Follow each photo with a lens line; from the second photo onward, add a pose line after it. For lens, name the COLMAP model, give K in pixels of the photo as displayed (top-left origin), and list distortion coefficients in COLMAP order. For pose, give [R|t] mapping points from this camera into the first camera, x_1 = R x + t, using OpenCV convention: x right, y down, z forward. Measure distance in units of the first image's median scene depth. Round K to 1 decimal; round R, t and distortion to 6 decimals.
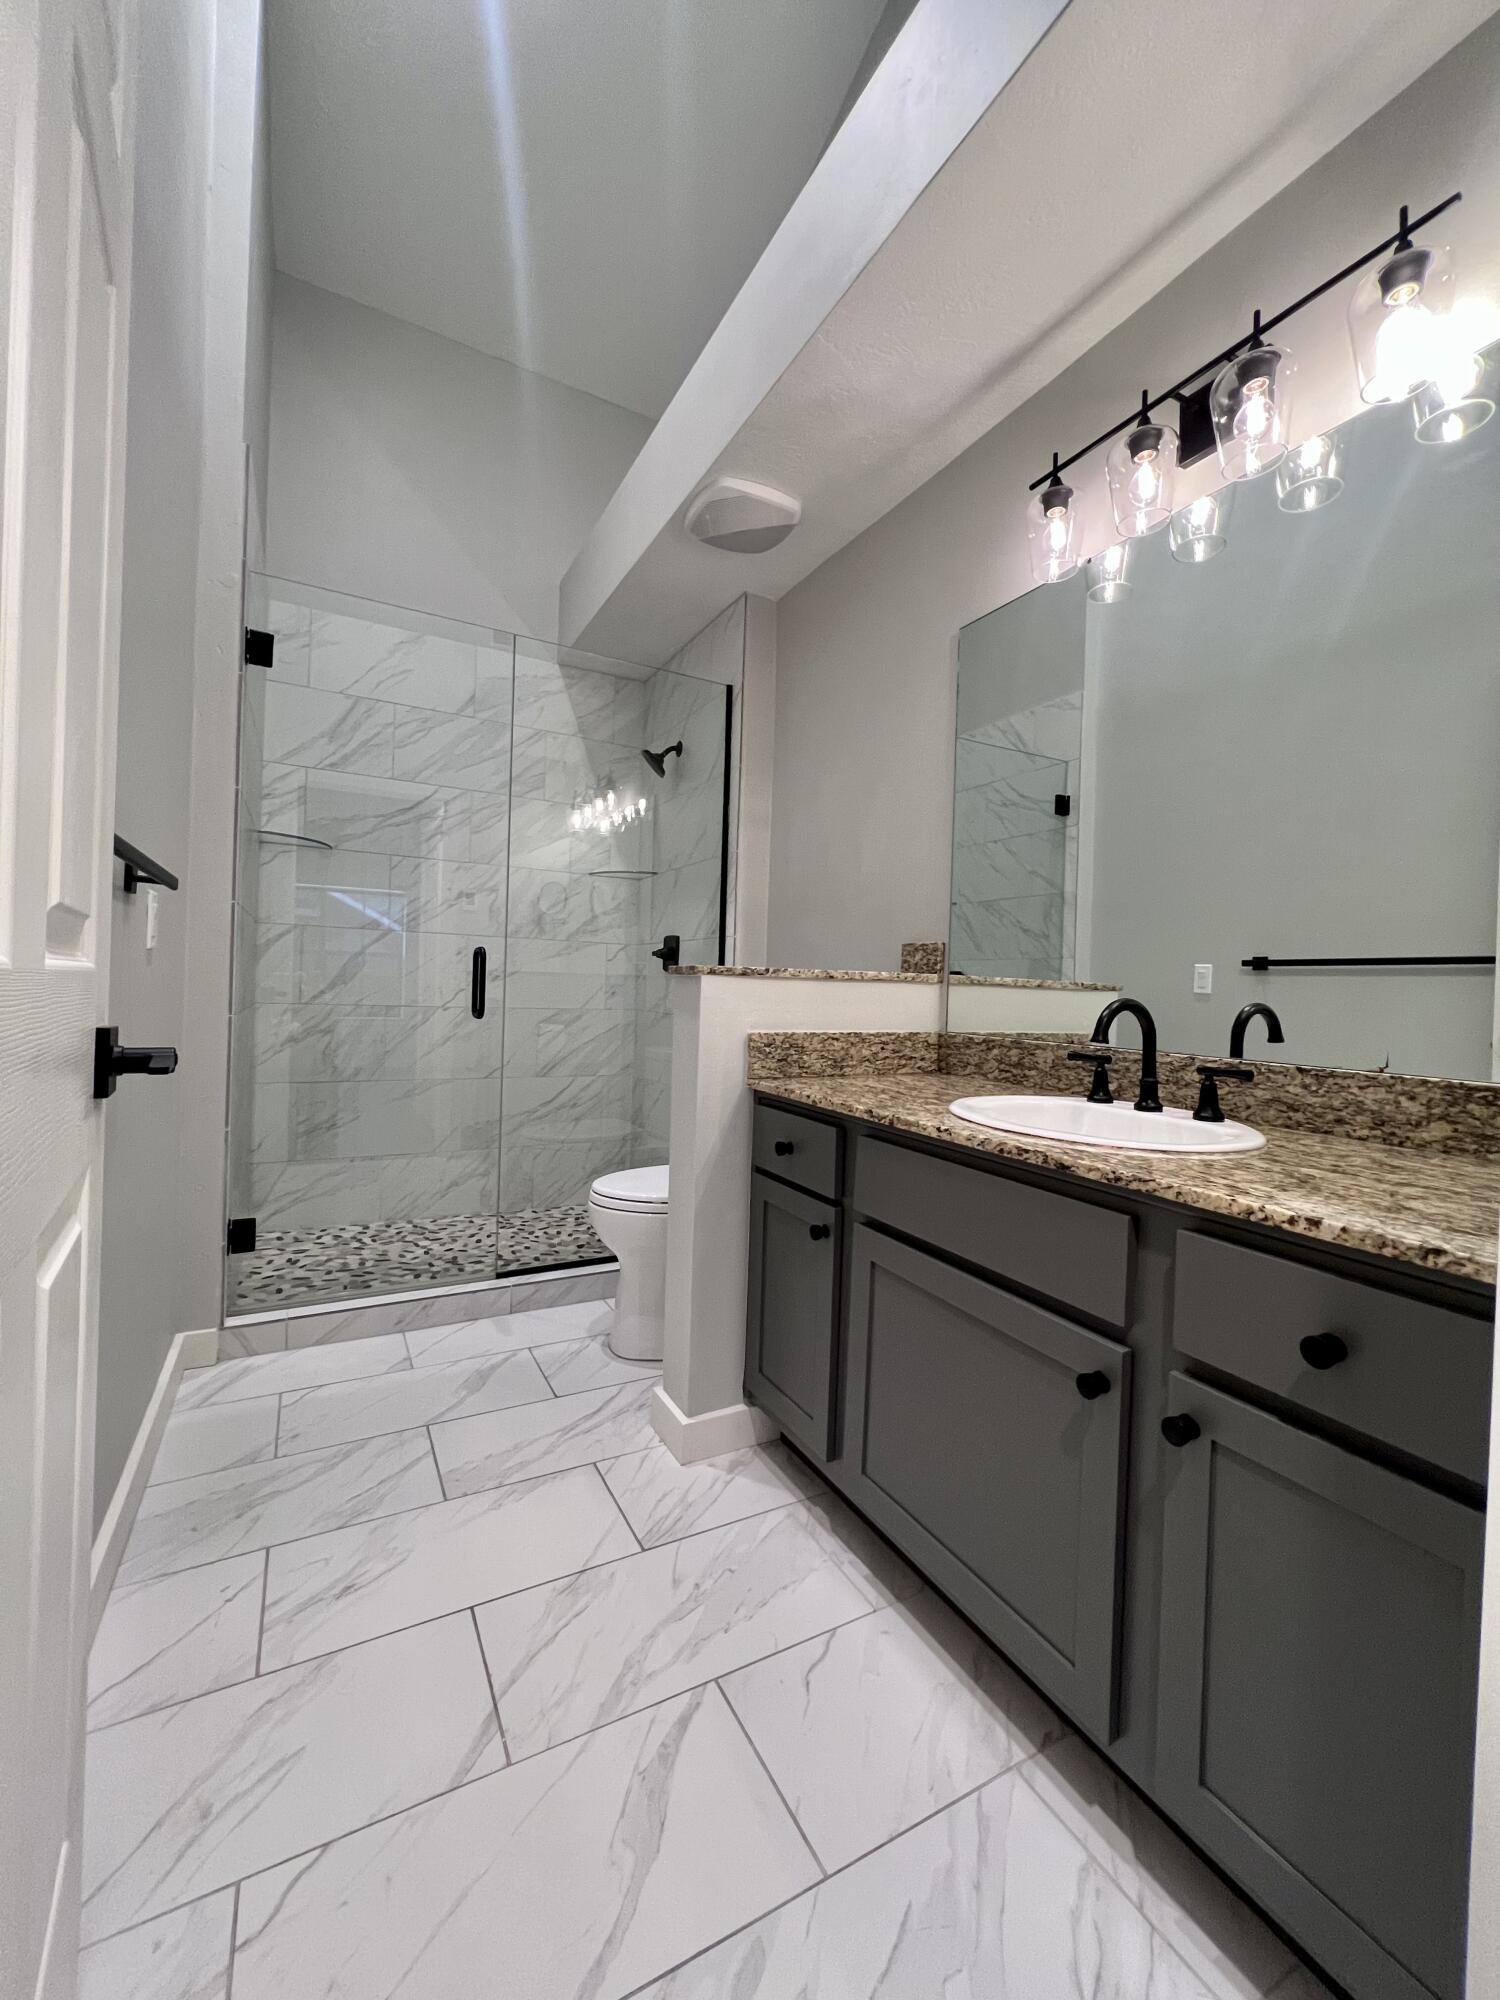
lens RADIAL K [[799.5, 0, 749.7], [0, 799.5, 997.4], [0, 0, 1]] dist [0.001012, -0.000517]
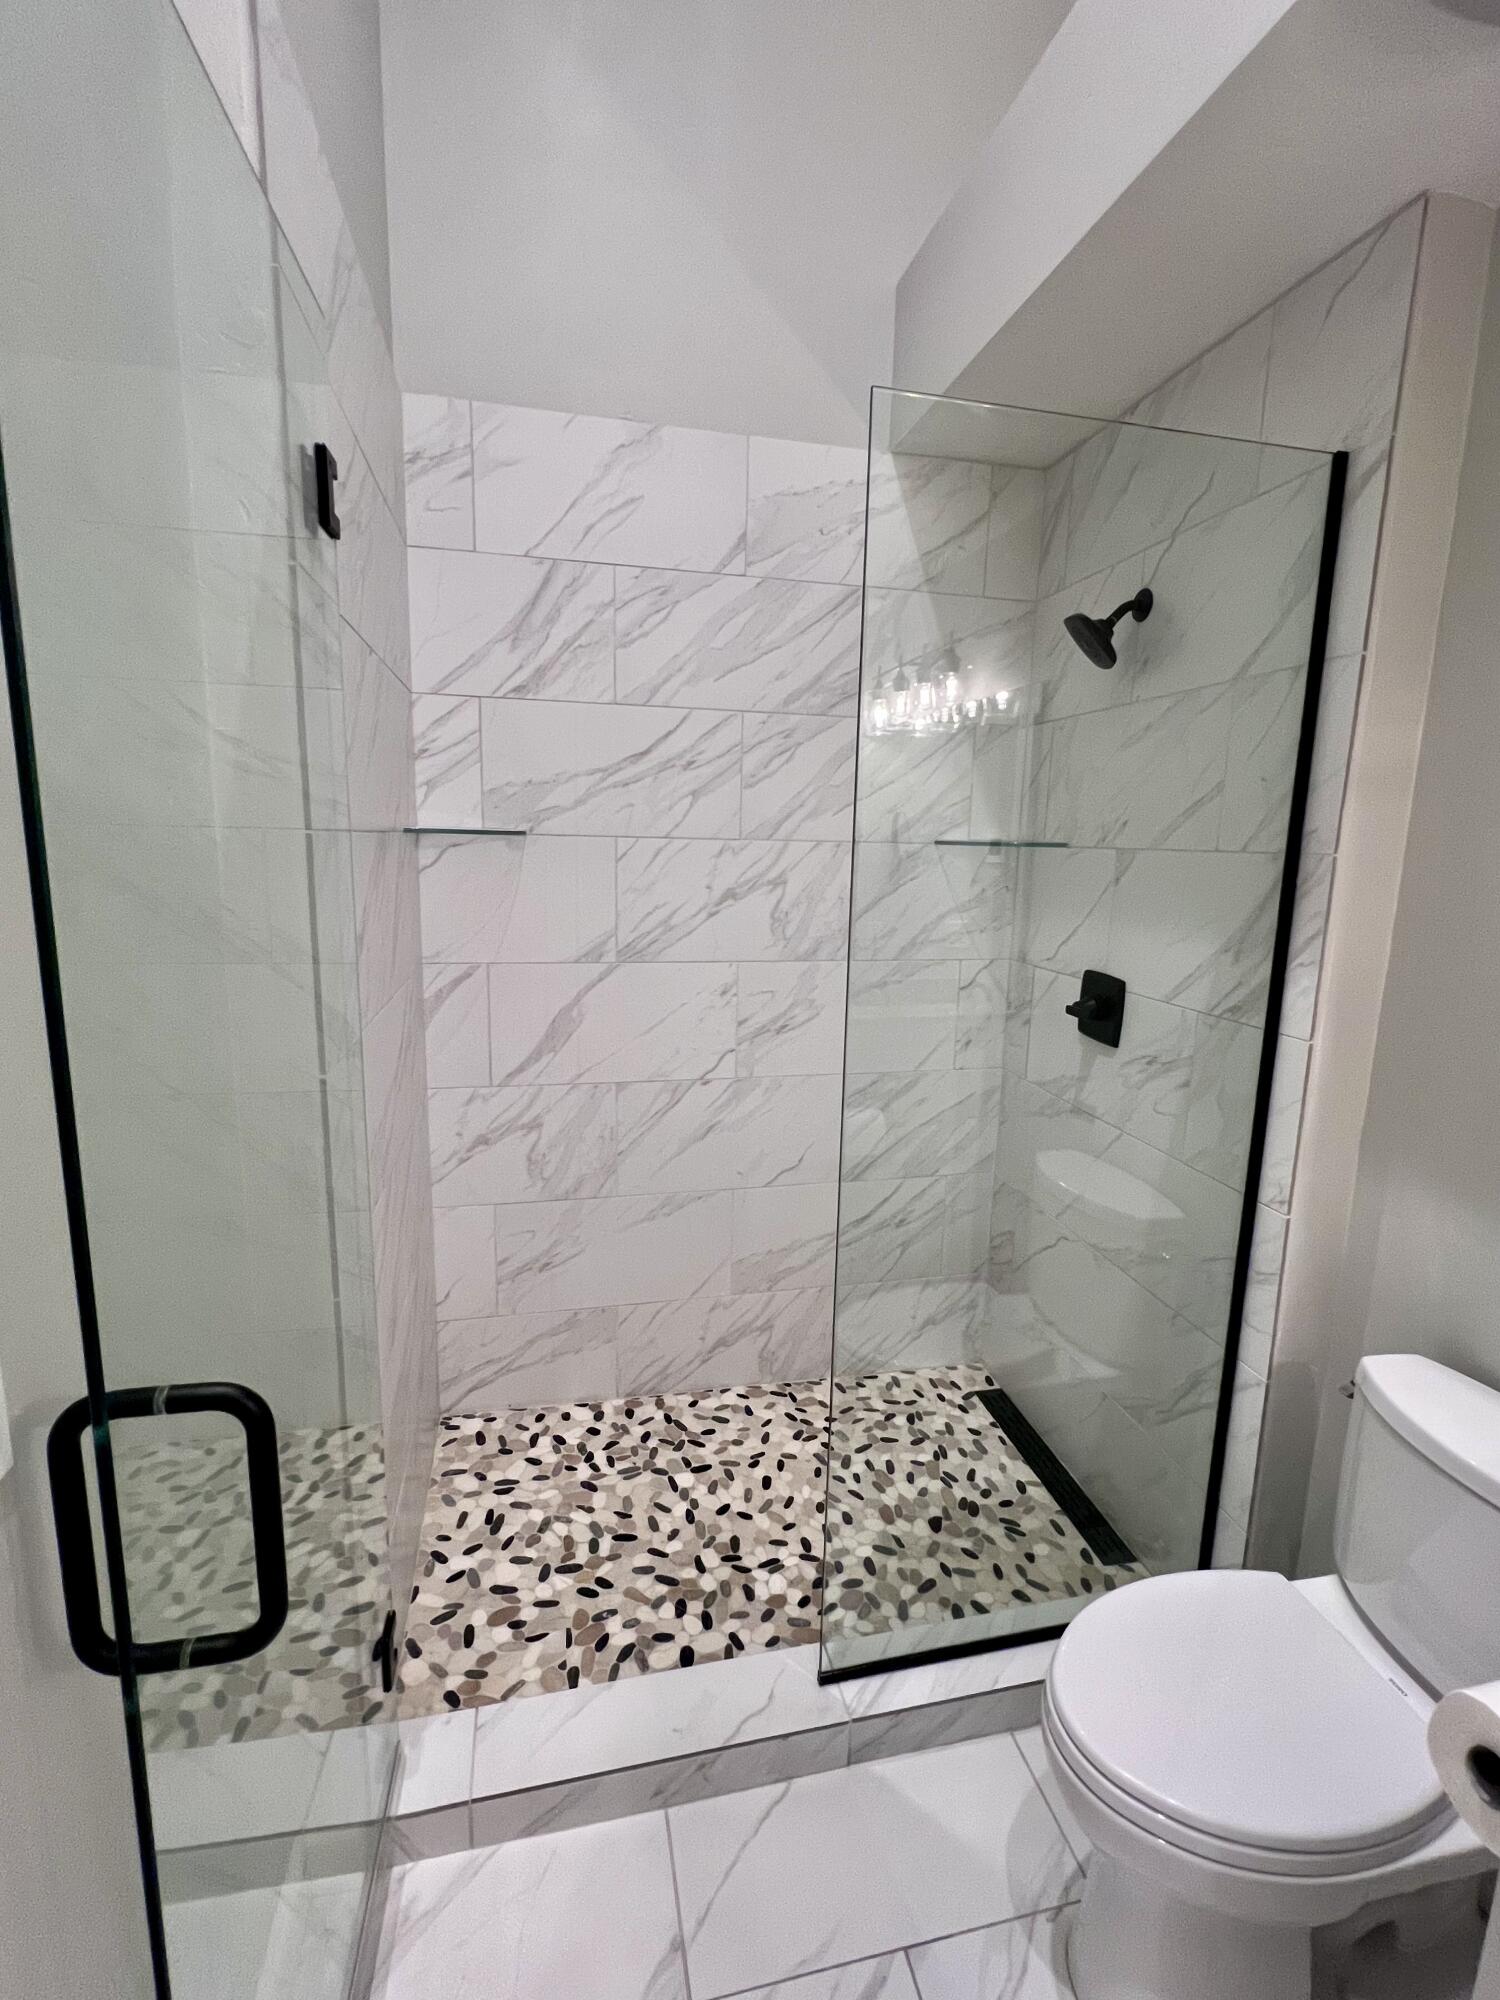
lens RADIAL K [[881.3, 0, 749.1], [0, 881.3, 991.0], [0, 0, 1]] dist [0.000568, 0.000888]
pose [[0.962351, 0.036257, -0.269379, -0.179140], [0.006880, 0.987496, 0.157493, -0.173098], [0.271721, -0.153417, 0.950069, 0.400906]]
